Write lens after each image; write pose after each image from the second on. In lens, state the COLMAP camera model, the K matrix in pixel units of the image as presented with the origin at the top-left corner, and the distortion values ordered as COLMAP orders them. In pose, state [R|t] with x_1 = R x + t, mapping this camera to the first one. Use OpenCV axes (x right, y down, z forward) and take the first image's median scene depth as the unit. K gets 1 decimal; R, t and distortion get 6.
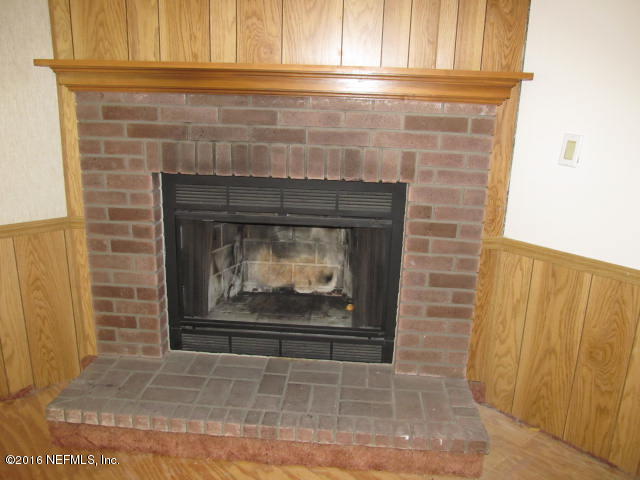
lens RADIAL K [[528.0, 0, 320.3], [0, 528.0, 242.5], [0, 0, 1]] dist [-0.062250, 0.022124]
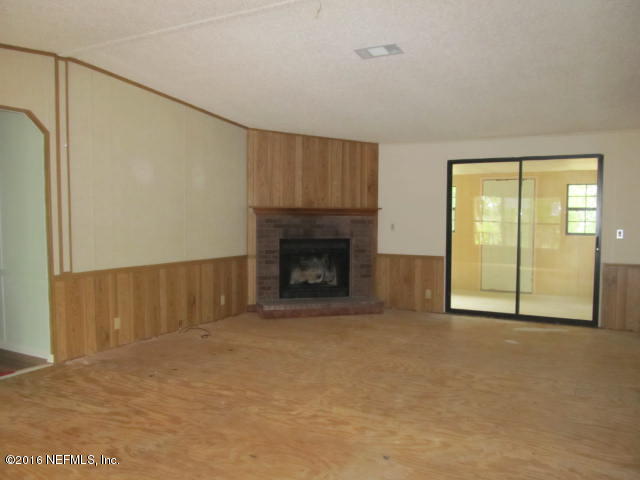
lens RADIAL K [[528.0, 0, 320.3], [0, 528.0, 242.5], [0, 0, 1]] dist [-0.062250, 0.022124]
pose [[0.939521, -0.039268, 0.340232, -1.198541], [0.112161, 0.973902, -0.197321, 0.570958], [-0.323604, 0.223548, 0.919406, -2.116509]]
